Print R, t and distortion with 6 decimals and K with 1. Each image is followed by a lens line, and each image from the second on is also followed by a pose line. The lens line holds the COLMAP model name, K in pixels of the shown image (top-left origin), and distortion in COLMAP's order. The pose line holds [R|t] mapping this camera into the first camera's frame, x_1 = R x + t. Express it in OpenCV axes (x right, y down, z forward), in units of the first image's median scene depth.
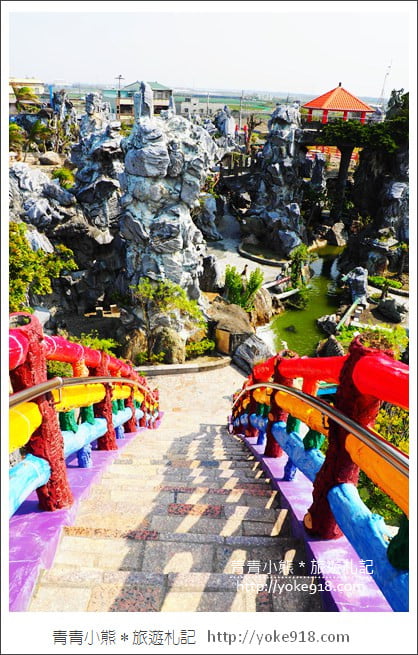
lens RADIAL K [[546.9, 0, 209.0], [0, 546.9, 327.5], [0, 0, 1]] dist [-0.007351, -0.001471]
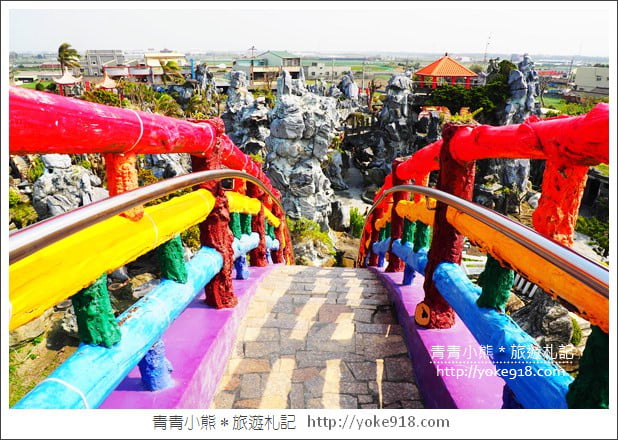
lens RADIAL K [[553.0, 0, 309.0], [0, 553.0, 220.0], [0, 0, 1]] dist [0.001725, 0.000787]
pose [[0.998464, -0.019816, -0.051739, 0.002373], [0.013837, 0.993447, -0.113455, 0.047392], [0.053648, 0.112565, 0.992195, -0.200012]]
